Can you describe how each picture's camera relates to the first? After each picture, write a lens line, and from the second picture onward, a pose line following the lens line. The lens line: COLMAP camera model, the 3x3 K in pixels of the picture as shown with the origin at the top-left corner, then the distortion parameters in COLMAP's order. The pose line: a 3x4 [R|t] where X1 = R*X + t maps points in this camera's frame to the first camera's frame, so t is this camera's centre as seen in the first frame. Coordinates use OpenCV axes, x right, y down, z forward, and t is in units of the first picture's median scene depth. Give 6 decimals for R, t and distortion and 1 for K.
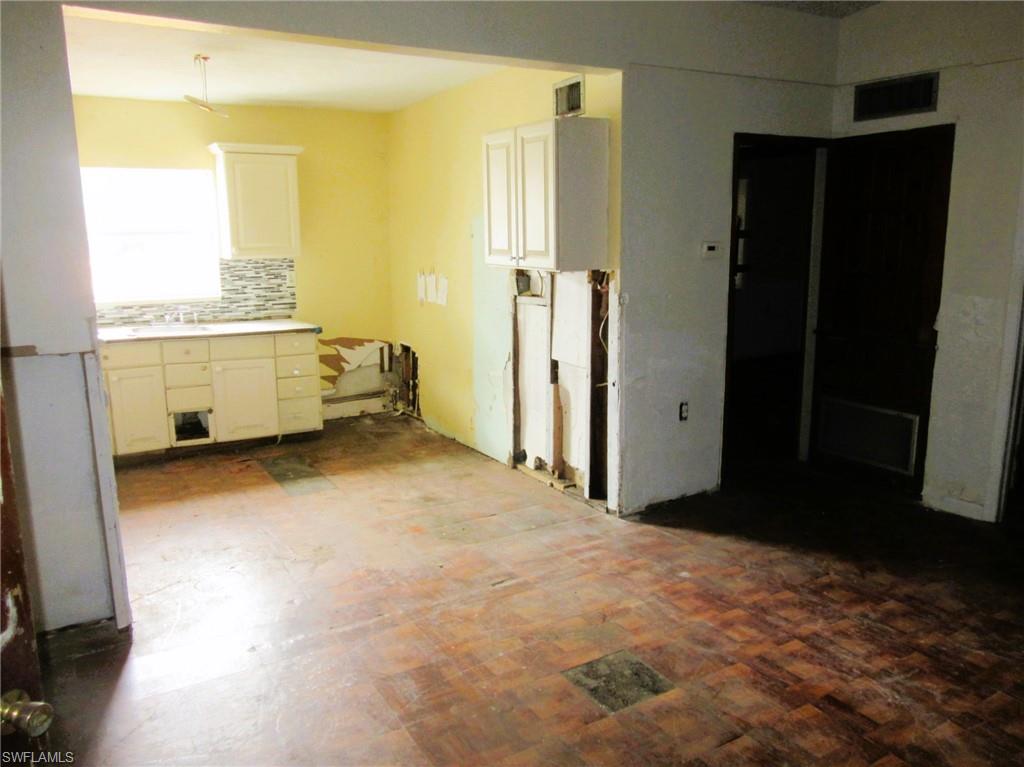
lens RADIAL K [[764.8, 0, 512.0], [0, 764.8, 384.5], [0, 0, 1]] dist [-0.026251, 0.000445]
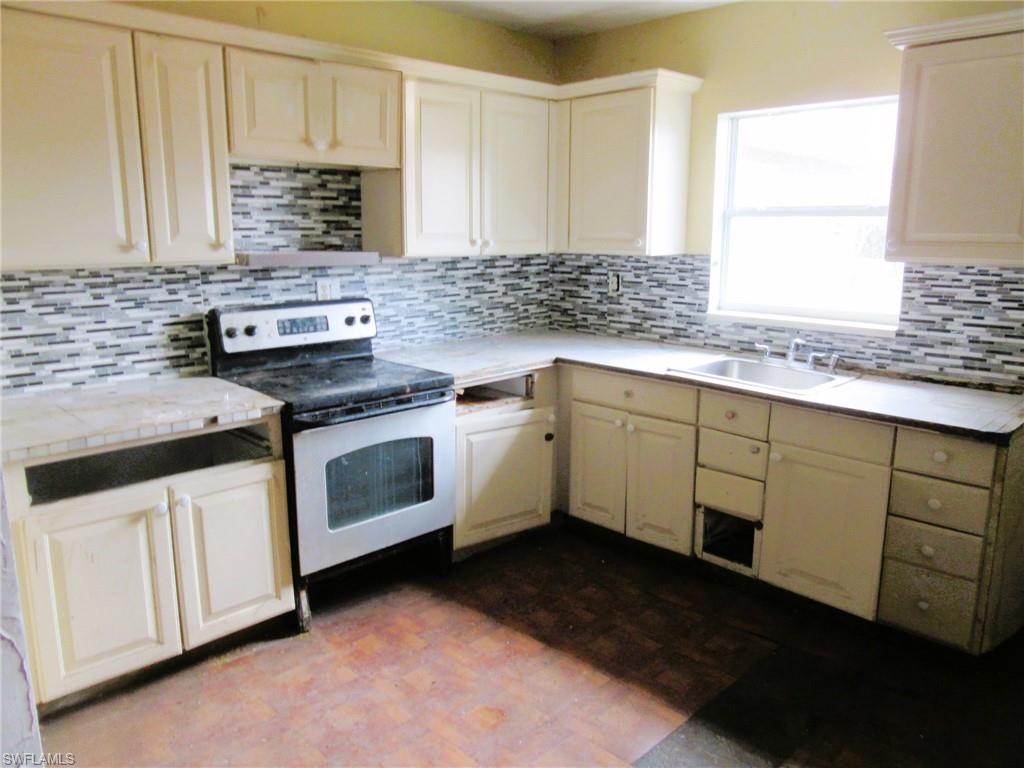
lens RADIAL K [[764.8, 0, 510.9], [0, 764.8, 383.7], [0, 0, 1]] dist [-0.026251, 0.000445]
pose [[0.223193, 0.204999, -0.952974, 0.081348], [-0.187562, 0.968399, 0.164389, -0.121039], [0.956559, 0.142051, 0.254590, 0.630552]]
